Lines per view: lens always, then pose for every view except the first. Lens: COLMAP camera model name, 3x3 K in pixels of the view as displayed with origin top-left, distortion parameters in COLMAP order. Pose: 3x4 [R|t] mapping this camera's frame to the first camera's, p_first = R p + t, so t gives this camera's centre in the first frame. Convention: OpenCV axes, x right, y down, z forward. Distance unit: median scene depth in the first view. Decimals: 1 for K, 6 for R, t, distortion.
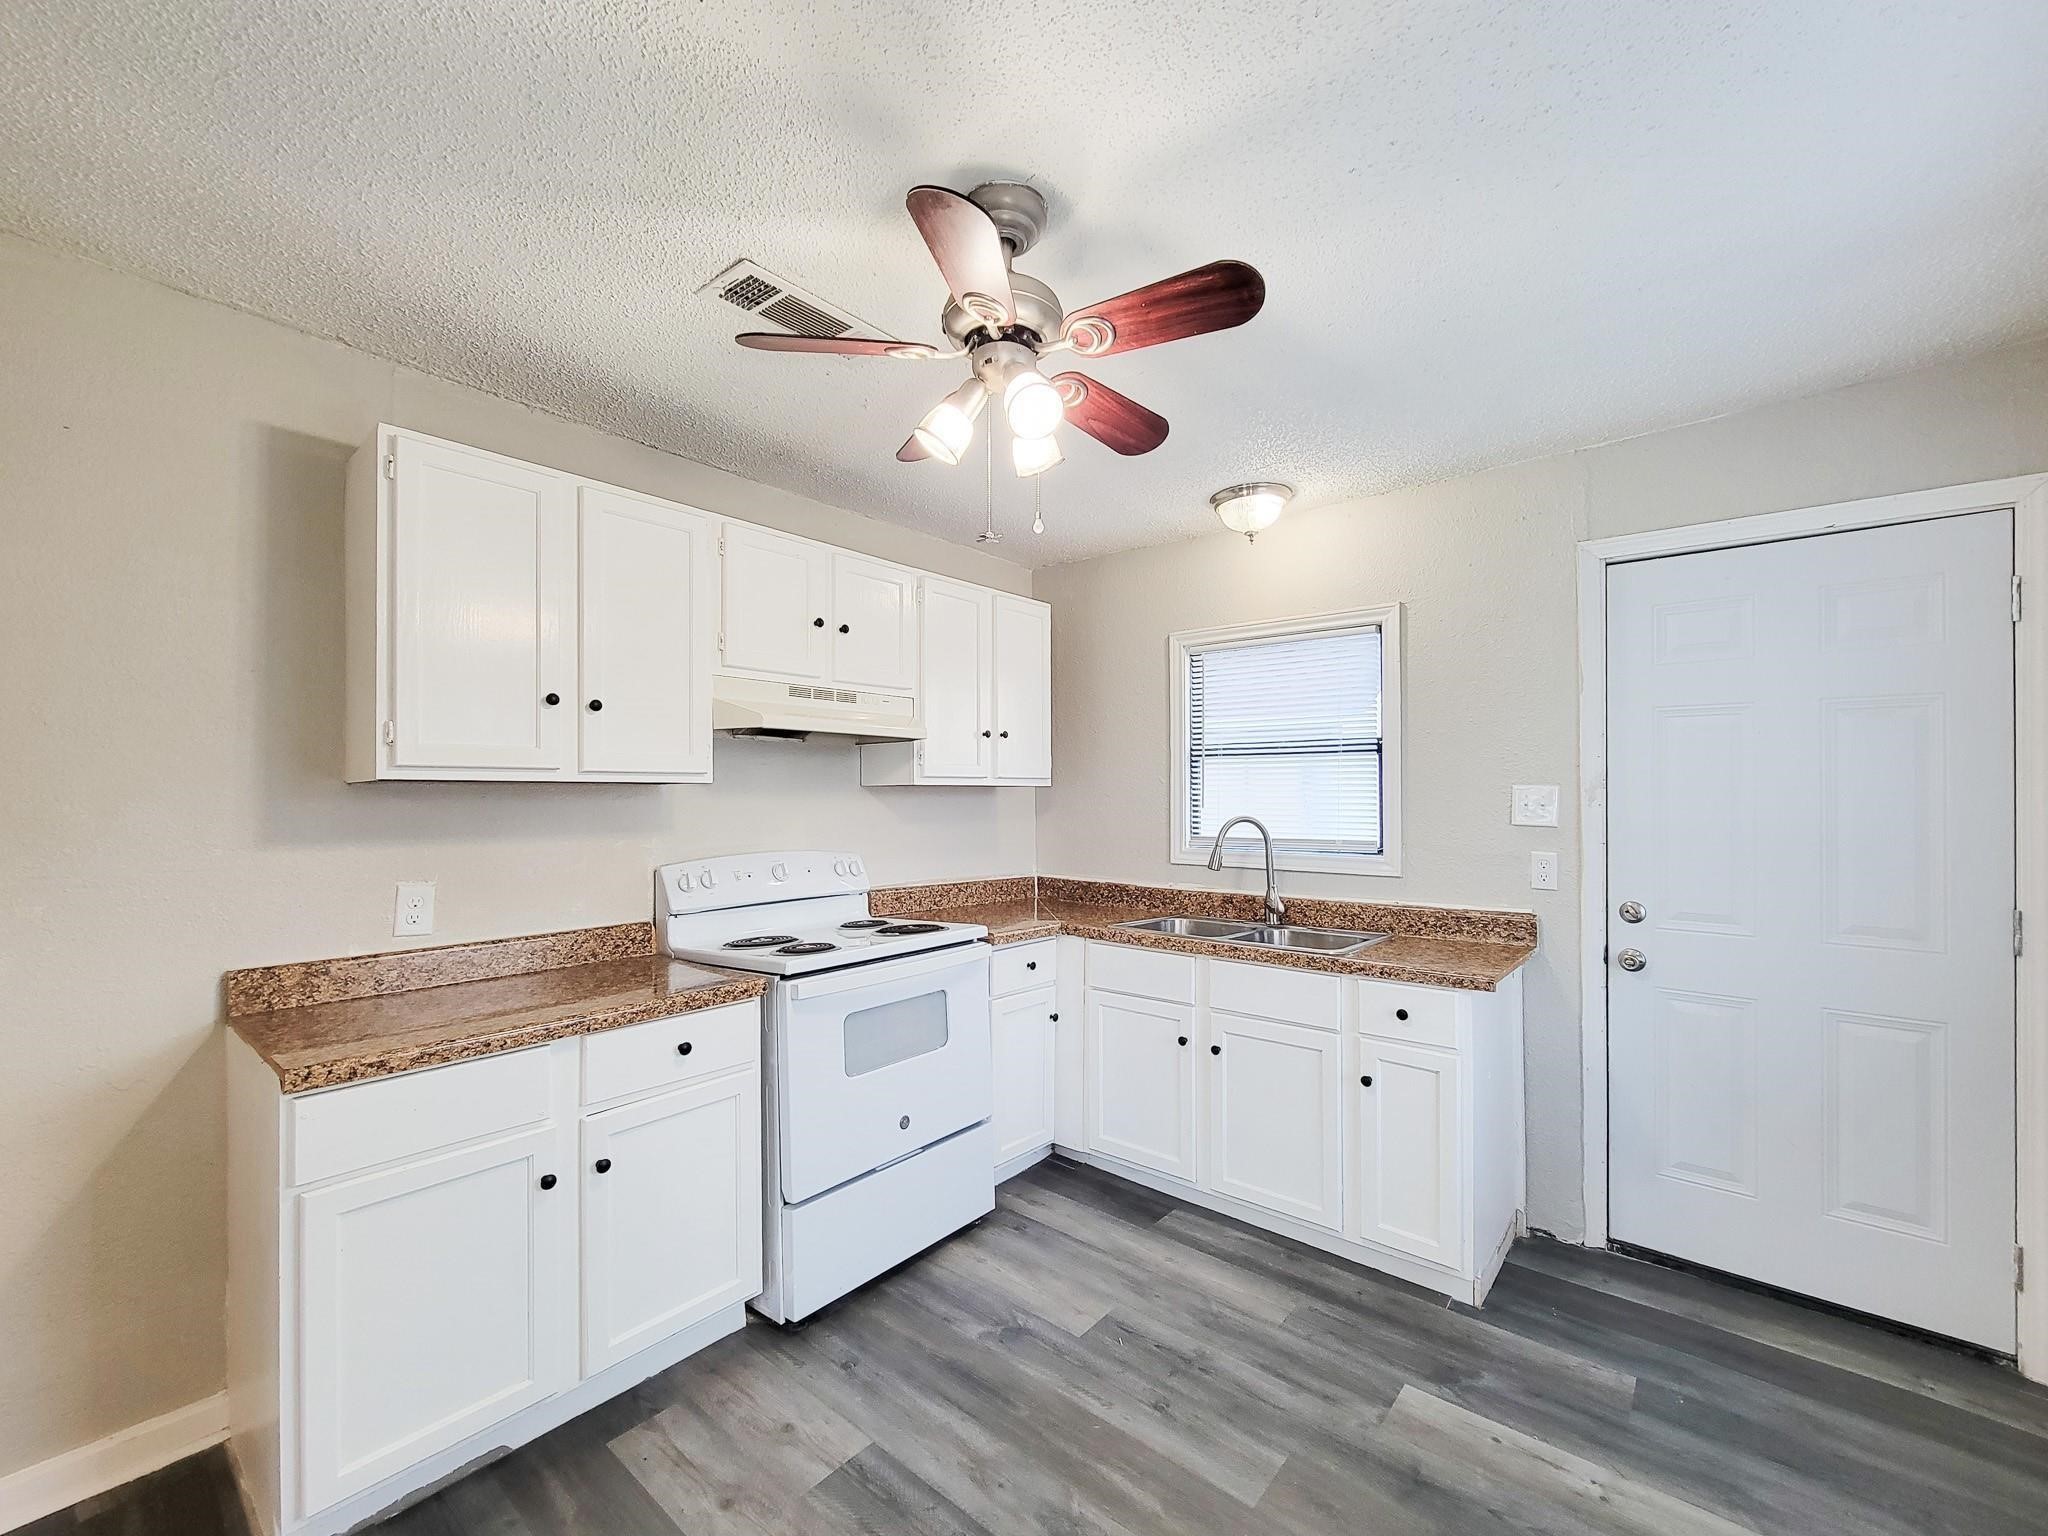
lens RADIAL K [[840.3, 0, 1018.6], [0, 840.3, 786.8], [0, 0, 1]] dist [0.004084, -0.002289]
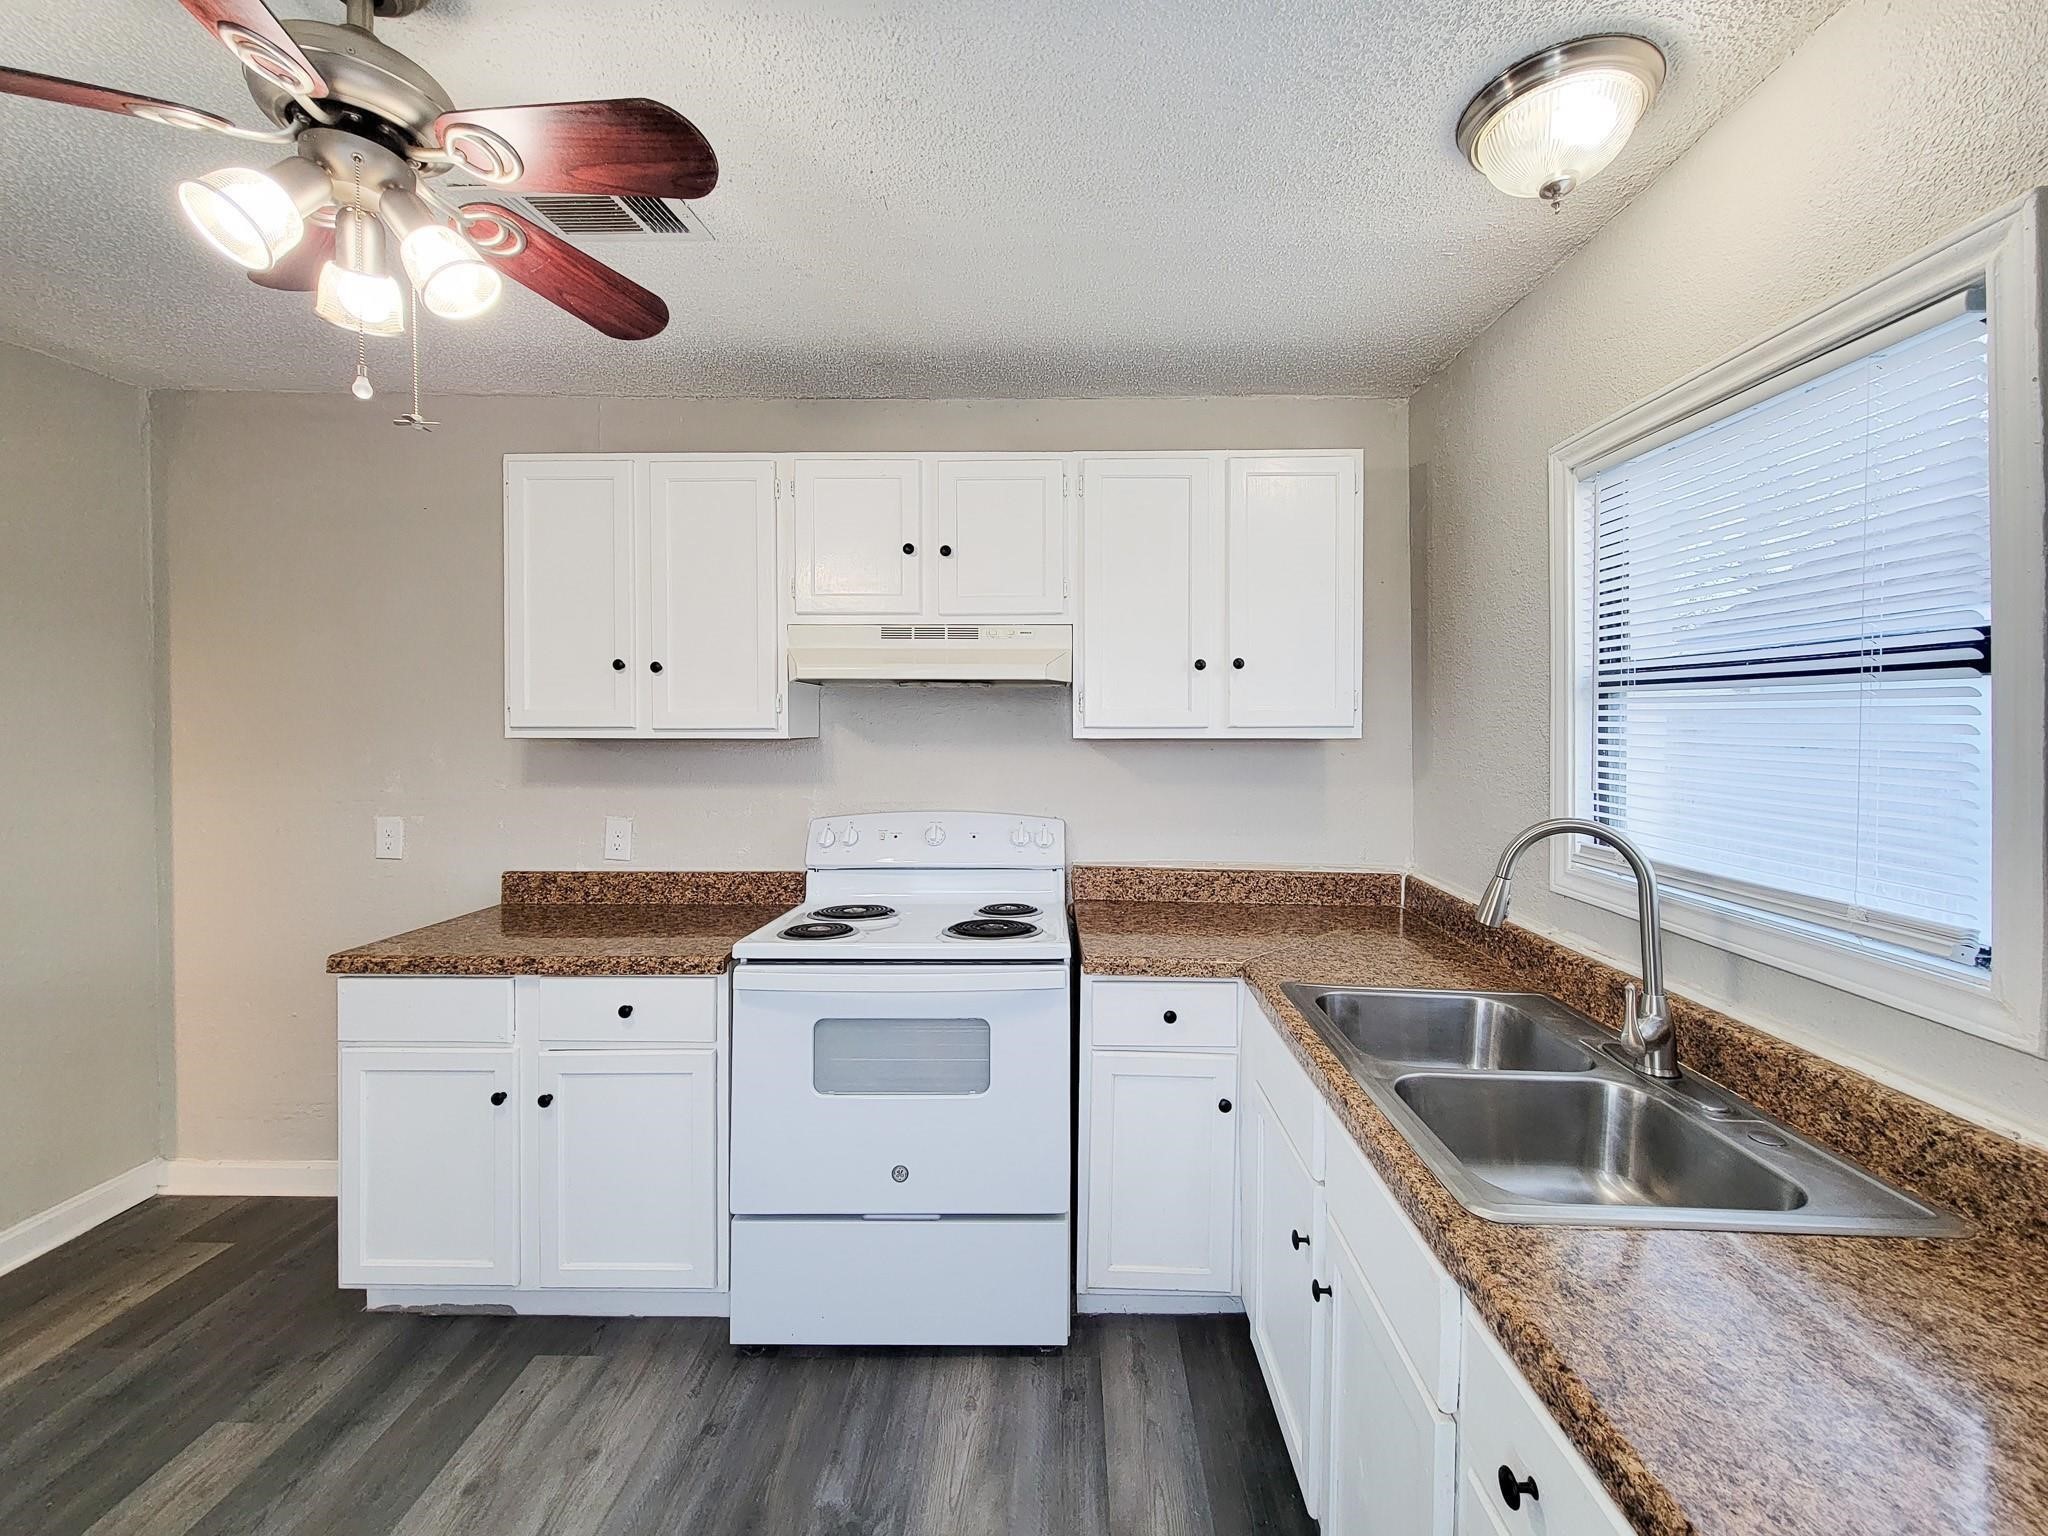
lens RADIAL K [[835.1, 0, 1034.9], [0, 835.1, 735.8], [0, 0, 1]] dist [0.001837, -0.000100]
pose [[0.637592, 0.015622, -0.770215, 0.545896], [0.005670, 0.999672, 0.024969, -0.030008], [0.770353, -0.020288, 0.637295, 0.610462]]
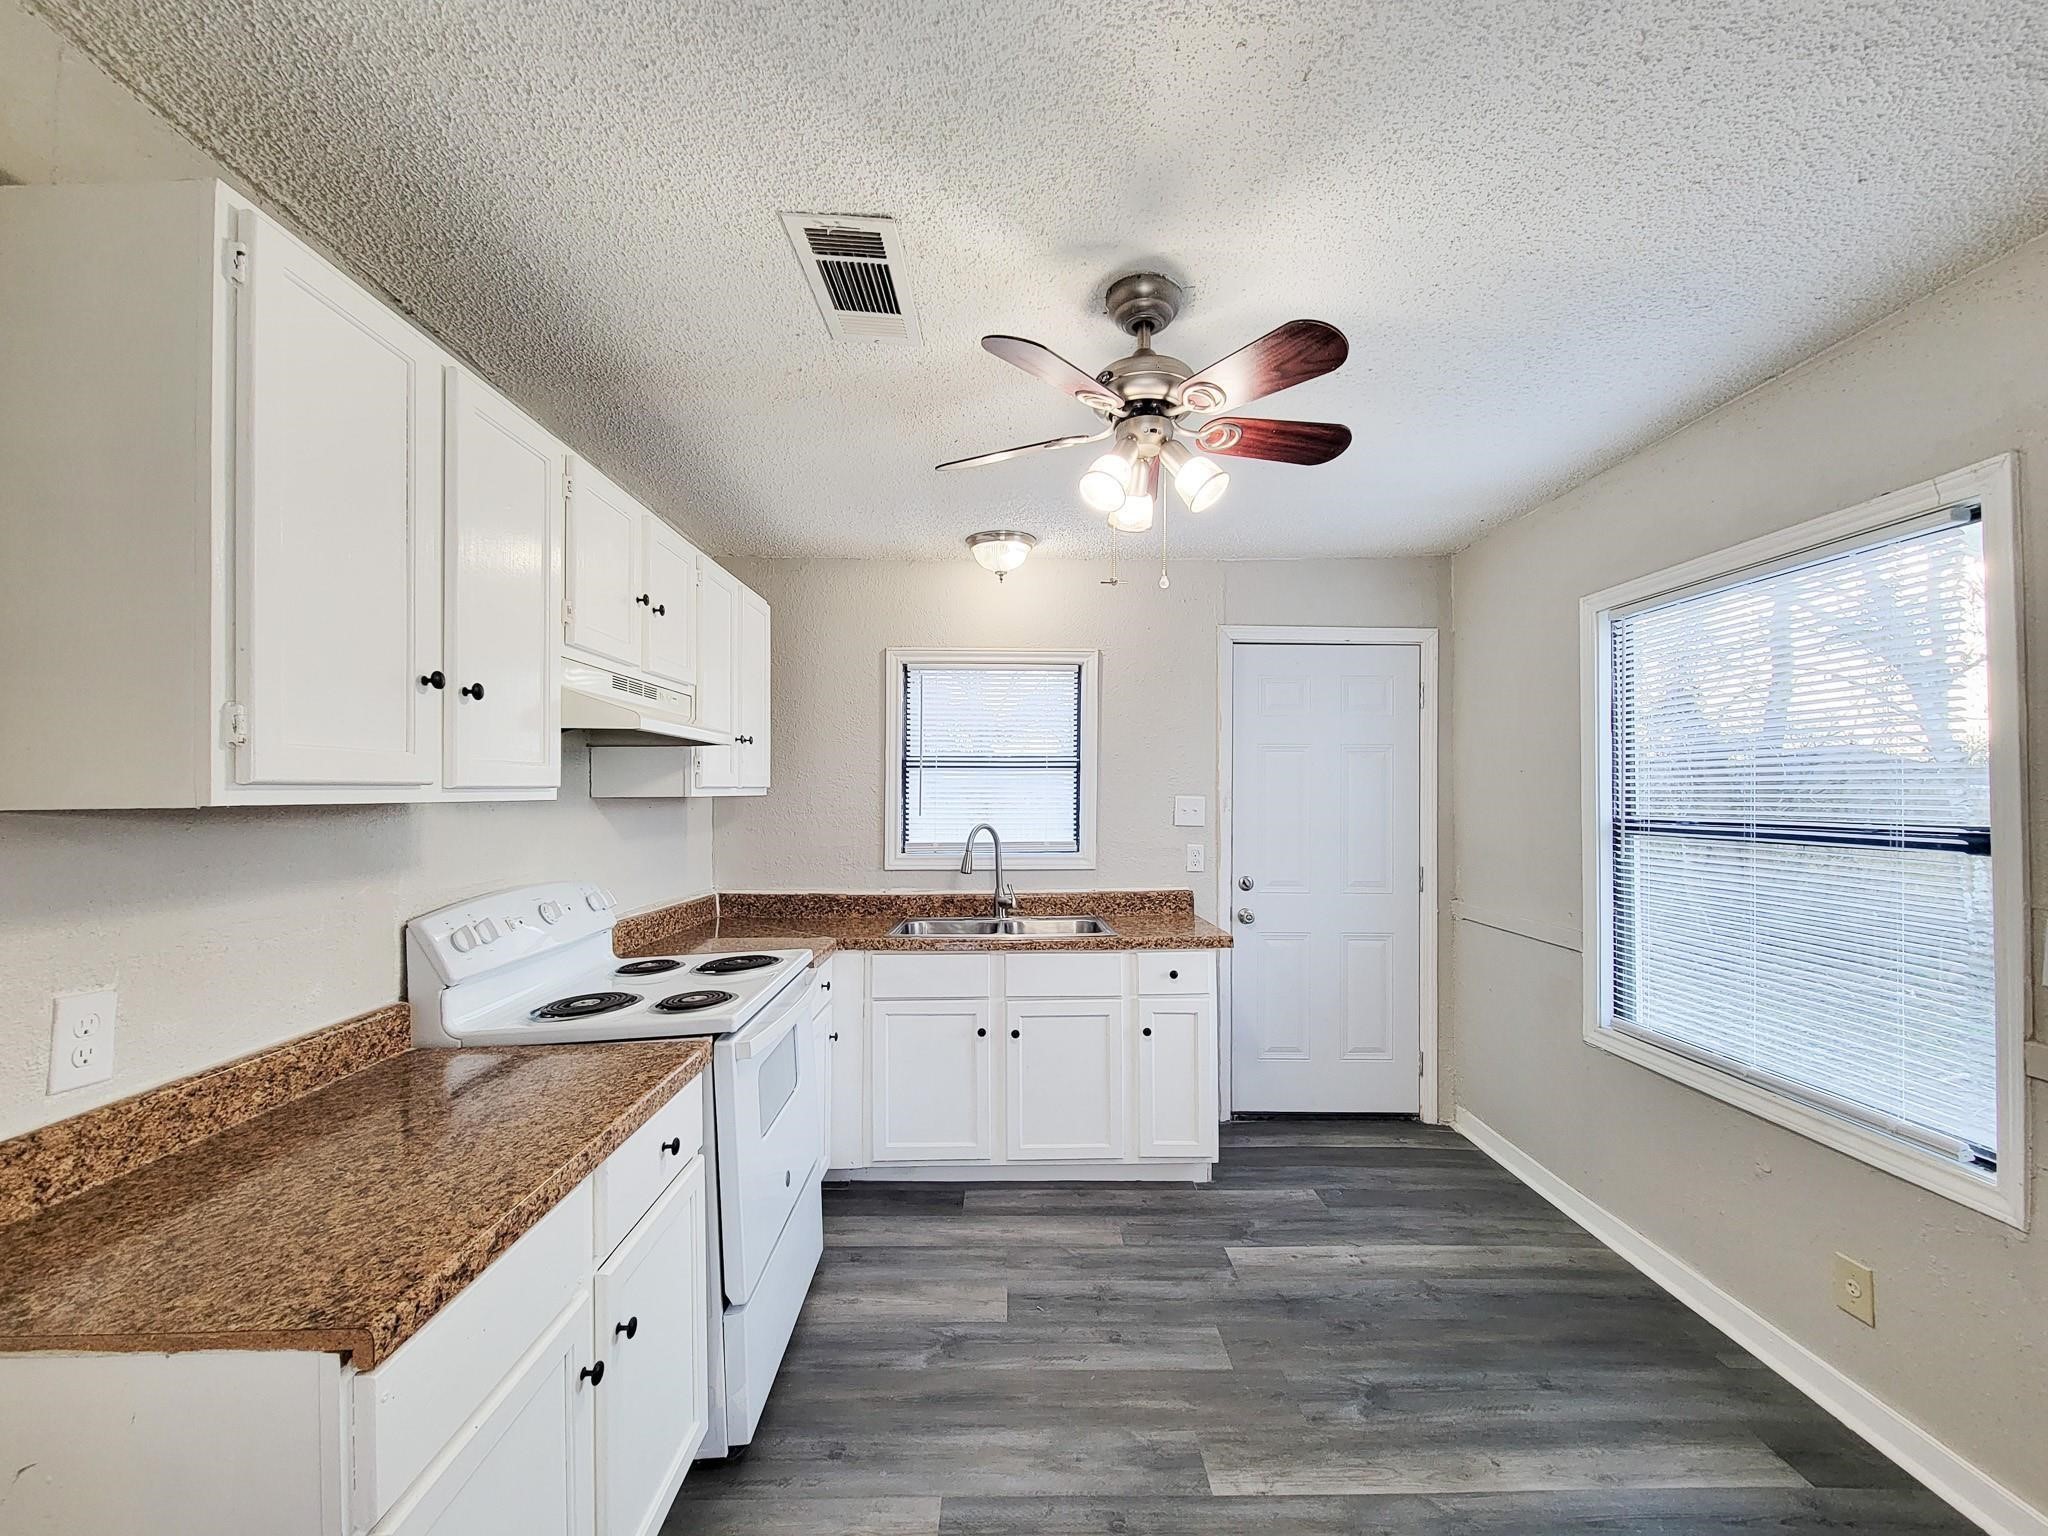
lens RADIAL K [[840.3, 0, 1013.8], [0, 840.3, 778.1], [0, 0, 1]] dist [0.004084, -0.002289]
pose [[0.754933, 0.009005, 0.655741, -0.548175], [-0.003696, 0.999948, -0.009476, -0.018722], [-0.655792, 0.004730, 0.754927, 0.166593]]
